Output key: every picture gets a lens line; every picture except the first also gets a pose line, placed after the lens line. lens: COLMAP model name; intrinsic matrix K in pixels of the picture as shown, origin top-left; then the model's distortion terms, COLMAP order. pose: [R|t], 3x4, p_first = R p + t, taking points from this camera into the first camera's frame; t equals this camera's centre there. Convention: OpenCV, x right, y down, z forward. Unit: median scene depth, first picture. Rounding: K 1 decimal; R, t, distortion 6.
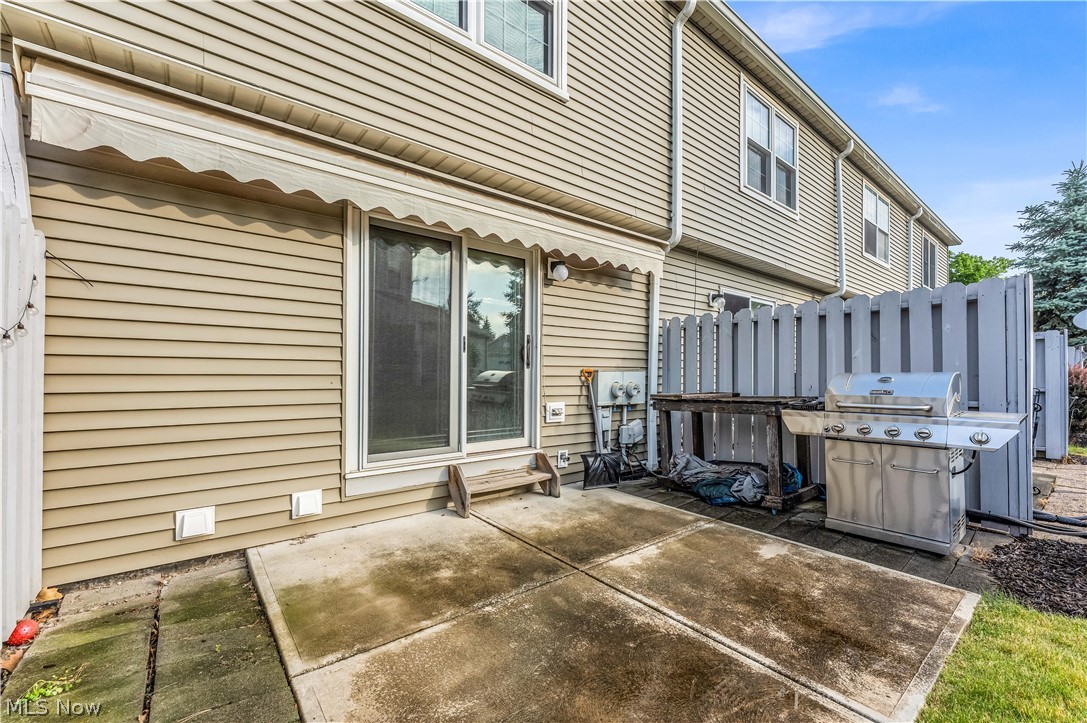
lens RADIAL K [[446.5, 0, 542.1], [0, 446.5, 371.4], [0, 0, 1]] dist [-0.002887, -0.000259]
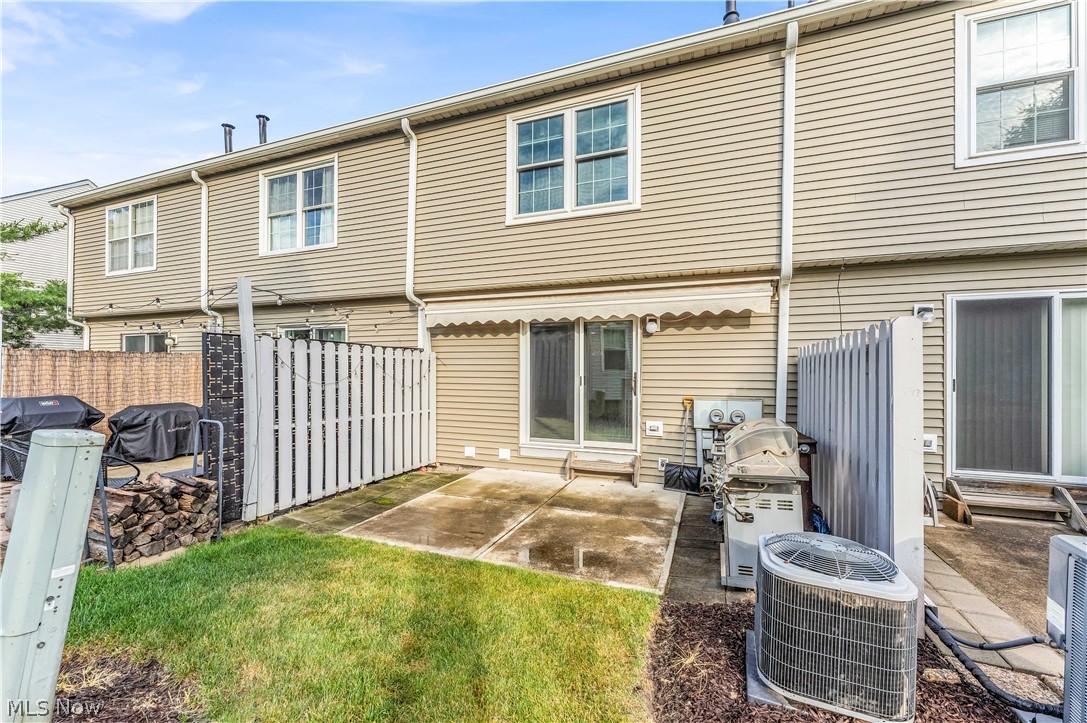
lens RADIAL K [[446.5, 0, 542.0], [0, 446.5, 365.9], [0, 0, 1]] dist [-0.002887, -0.000259]
pose [[0.507743, -0.013103, -0.861409, 1.338594], [-0.000401, 0.999881, -0.015445, -0.101604], [0.861508, 0.008187, 0.507677, 0.015167]]
